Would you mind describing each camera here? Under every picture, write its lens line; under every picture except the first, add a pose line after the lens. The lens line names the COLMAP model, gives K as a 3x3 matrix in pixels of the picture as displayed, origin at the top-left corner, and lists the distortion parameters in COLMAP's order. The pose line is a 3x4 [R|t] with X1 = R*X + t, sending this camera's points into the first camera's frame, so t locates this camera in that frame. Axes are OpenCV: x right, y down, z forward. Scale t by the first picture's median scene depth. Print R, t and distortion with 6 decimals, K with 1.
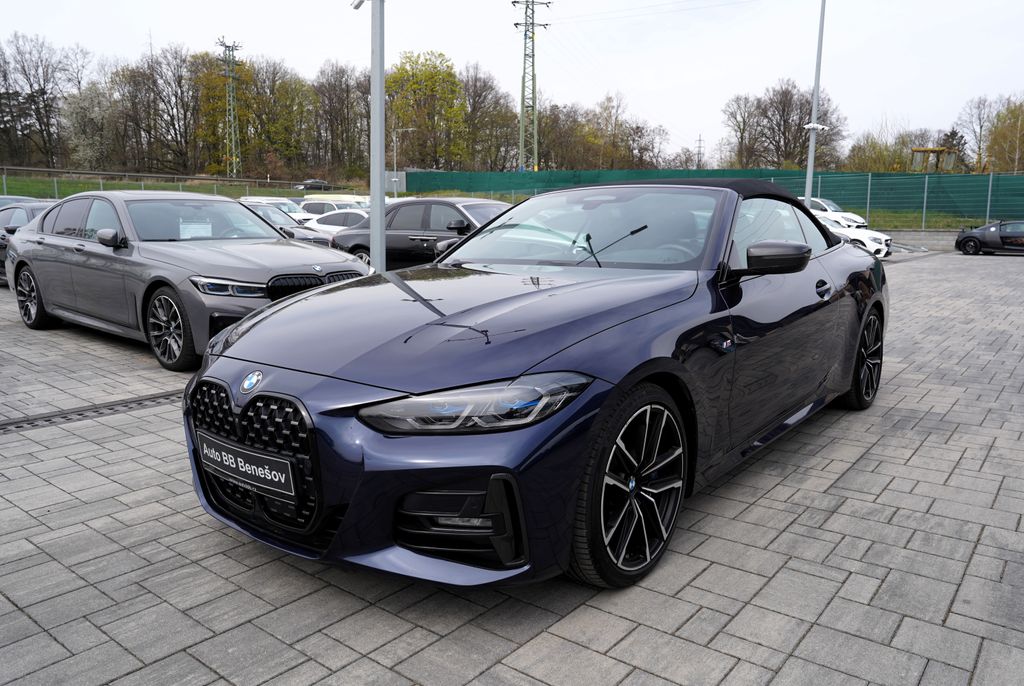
lens RADIAL K [[738.4, 0, 514.8], [0, 738.4, 325.2], [0, 0, 1]] dist [-0.108763, 0.112745]
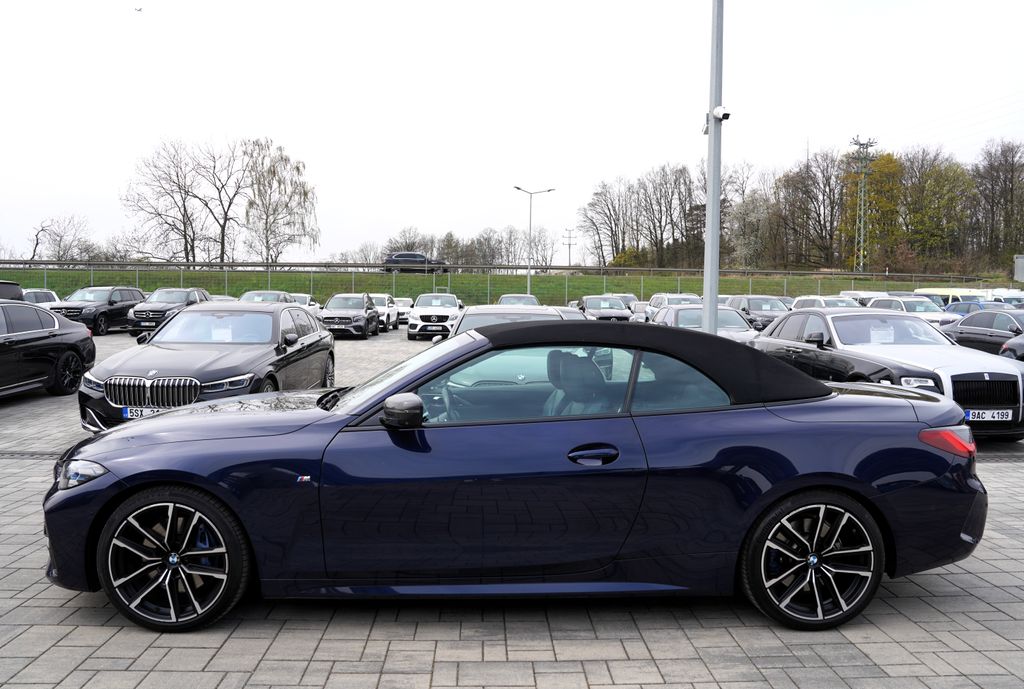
lens RADIAL K [[723.2, 0, 516.2], [0, 723.2, 313.1], [0, 0, 1]] dist [-0.104435, 0.070449]
pose [[0.662398, 0.010205, -0.749082, 1.174607], [-0.114549, 0.989529, -0.087813, -0.150404], [0.740343, 0.143973, 0.656631, 0.398608]]
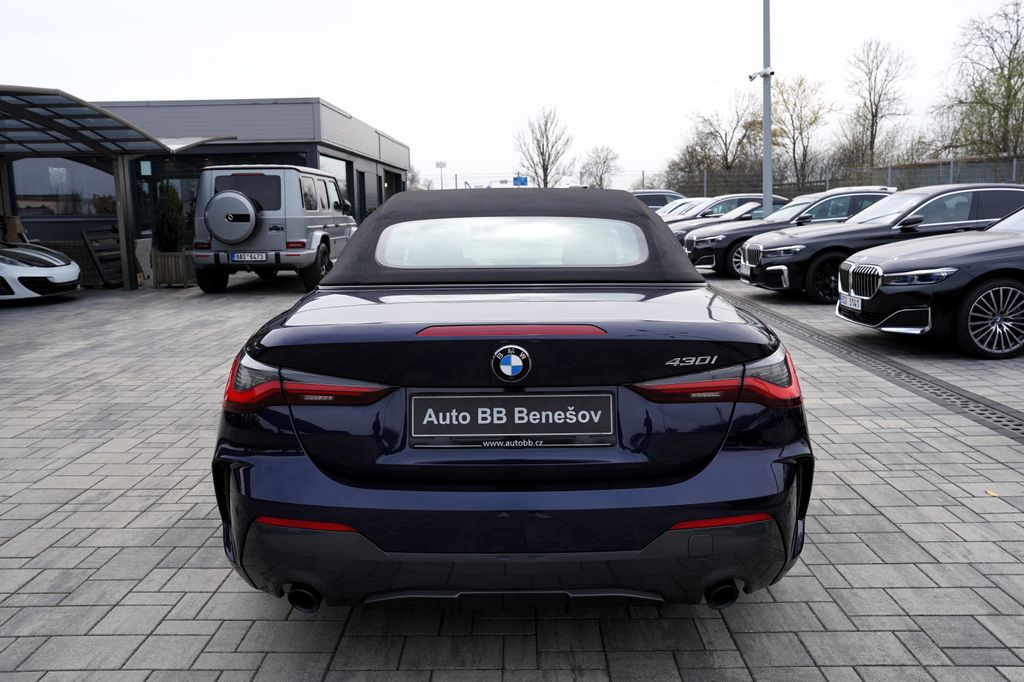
lens RADIAL K [[864.0, 0, 523.8], [0, 864.0, 312.8], [0, 0, 1]] dist [-0.076444, 0.137356]
pose [[-0.777448, 0.091232, -0.622295, 1.097161], [-0.066715, 0.971879, 0.225833, -0.378698], [0.625399, 0.217090, -0.749499, 2.357771]]
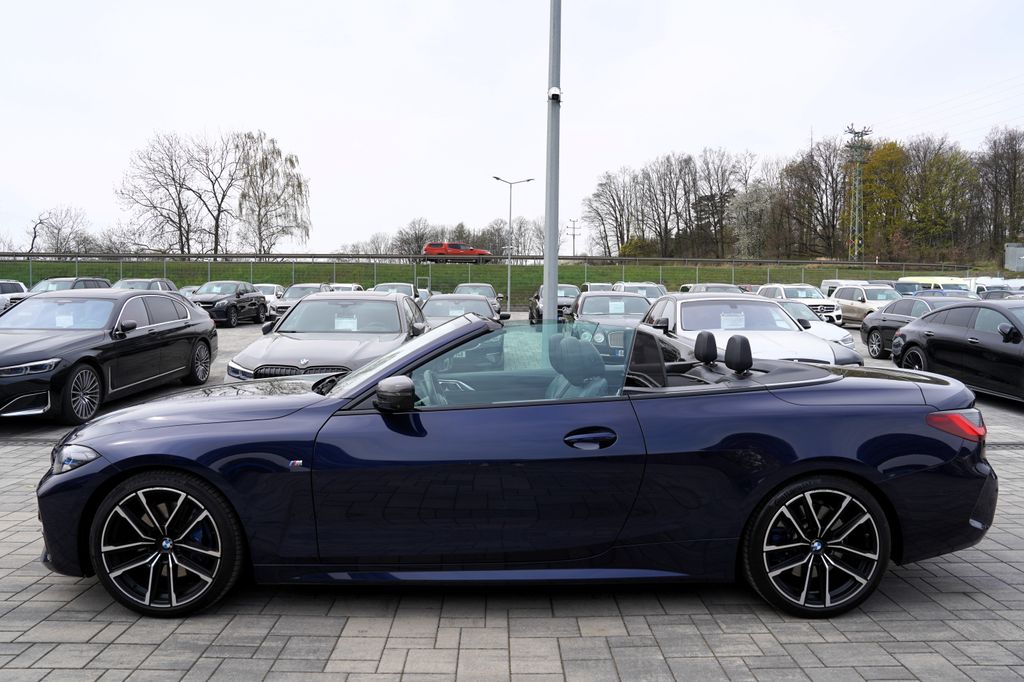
lens RADIAL K [[709.1, 0, 506.2], [0, 709.1, 329.9], [0, 0, 1]] dist [-0.090845, 0.066392]
pose [[0.642094, 0.038180, -0.765675, 1.598291], [-0.114747, 0.992294, -0.046746, -0.221727], [0.757990, 0.117874, 0.641527, 0.977601]]
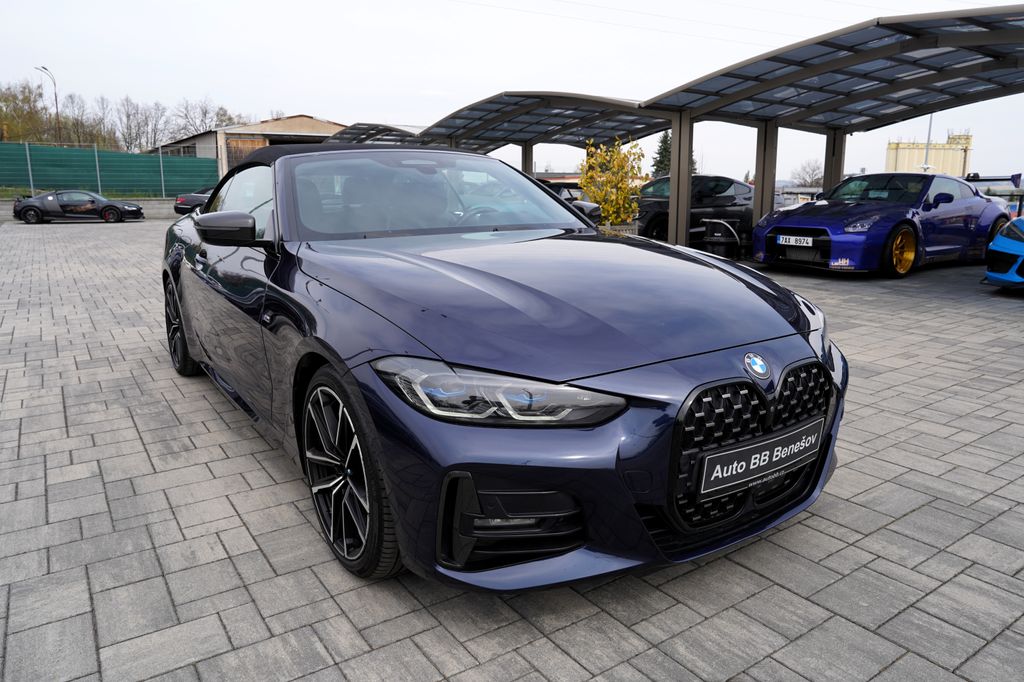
lens RADIAL K [[709.1, 0, 506.2], [0, 709.1, 329.9], [0, 0, 1]] dist [-0.090845, 0.066392]
pose [[0.304715, -0.181229, 0.935043, -0.870474], [0.128737, 0.980558, 0.148097, -0.091381], [-0.943703, 0.075247, 0.322122, 0.704022]]
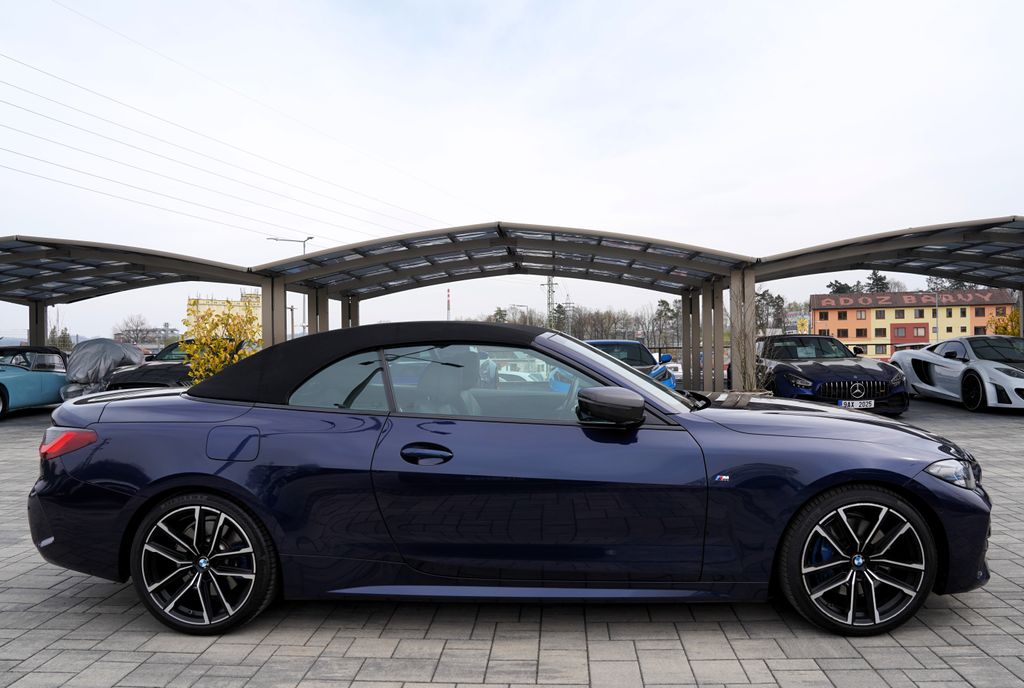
lens RADIAL K [[723.2, 0, 516.2], [0, 723.2, 312.6], [0, 0, 1]] dist [-0.104435, 0.070449]
pose [[-0.582311, 0.044554, 0.811745, -0.833562], [0.124635, 0.991586, 0.034983, -0.309890], [-0.803356, 0.121543, -0.582964, 1.975656]]
